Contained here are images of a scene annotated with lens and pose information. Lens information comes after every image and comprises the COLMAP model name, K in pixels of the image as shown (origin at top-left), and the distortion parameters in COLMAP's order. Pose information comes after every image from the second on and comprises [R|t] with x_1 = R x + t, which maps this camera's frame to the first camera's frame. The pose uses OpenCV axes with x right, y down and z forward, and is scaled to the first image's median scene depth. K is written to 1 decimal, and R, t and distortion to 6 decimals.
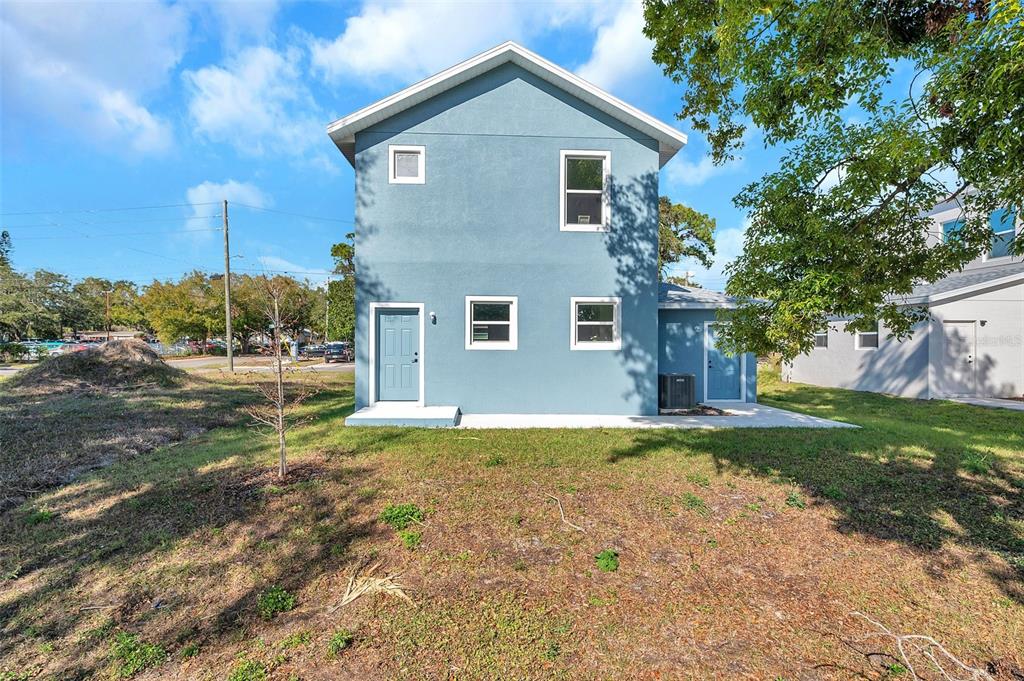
lens RADIAL K [[520.8, 0, 504.6], [0, 520.8, 340.0], [0, 0, 1]] dist [0.007331, -0.000185]
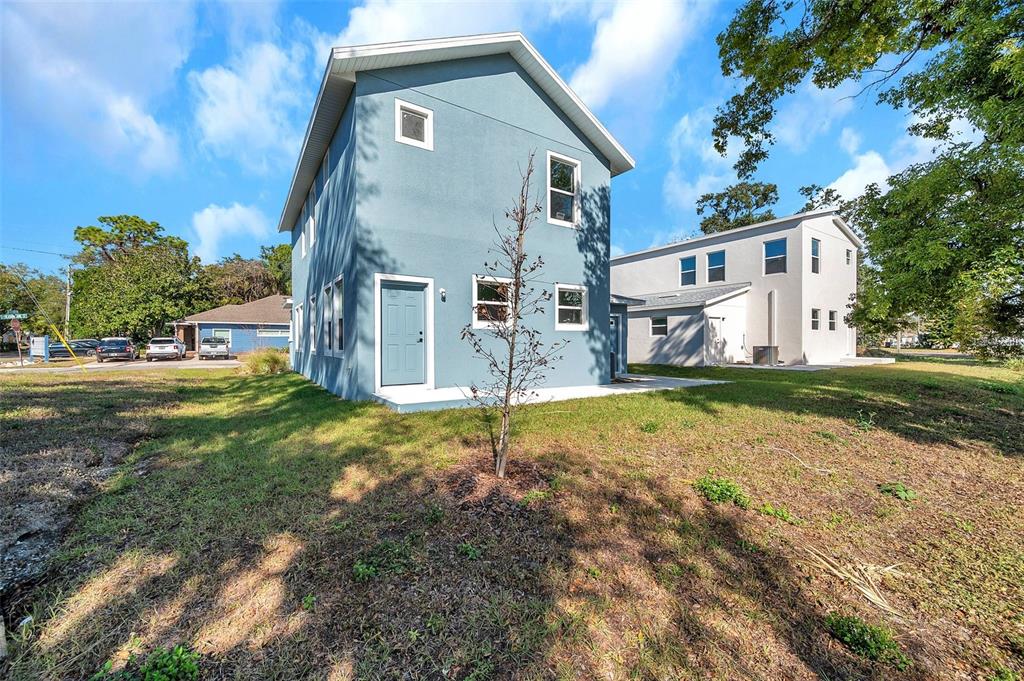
lens RADIAL K [[407.6, 0, 512.5], [0, 407.6, 343.9], [0, 0, 1]] dist [0.000464, 0.000216]
pose [[0.849303, -0.005348, 0.527878, -0.413204], [0.002886, 0.999981, 0.005487, 0.042337], [-0.527897, -0.003137, 0.849302, 0.298172]]
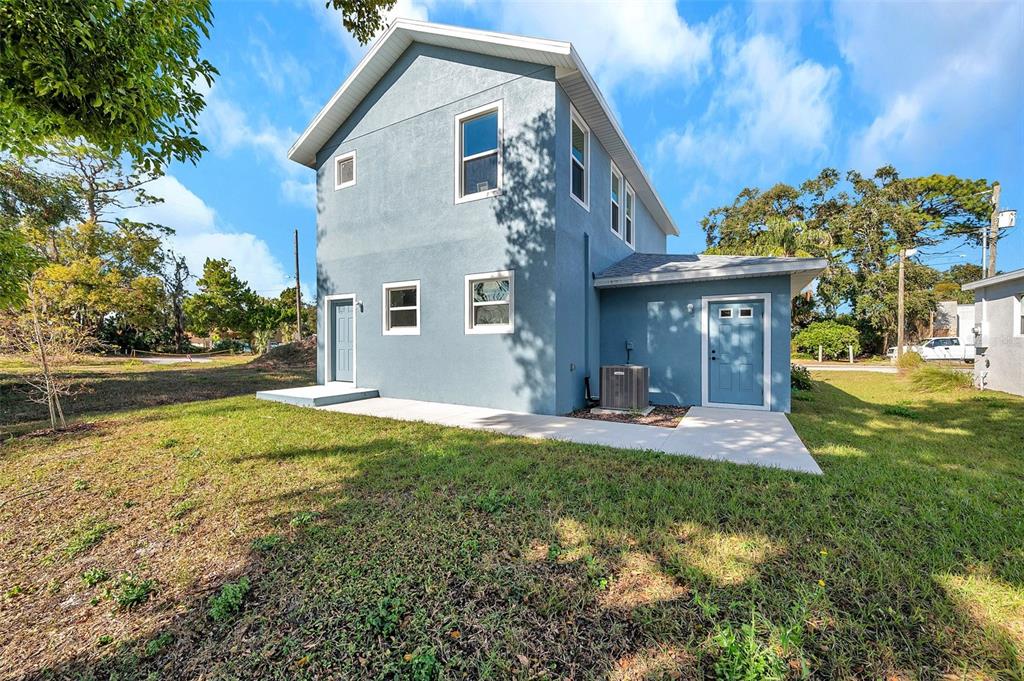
lens RADIAL K [[407.6, 0, 514.6], [0, 407.6, 344.6], [0, 0, 1]] dist [0.000464, 0.000216]
pose [[0.851625, -0.002828, -0.524143, 0.571631], [0.002670, 0.999996, -0.001058, 0.037745], [0.524144, -0.000498, 0.851629, 0.444115]]
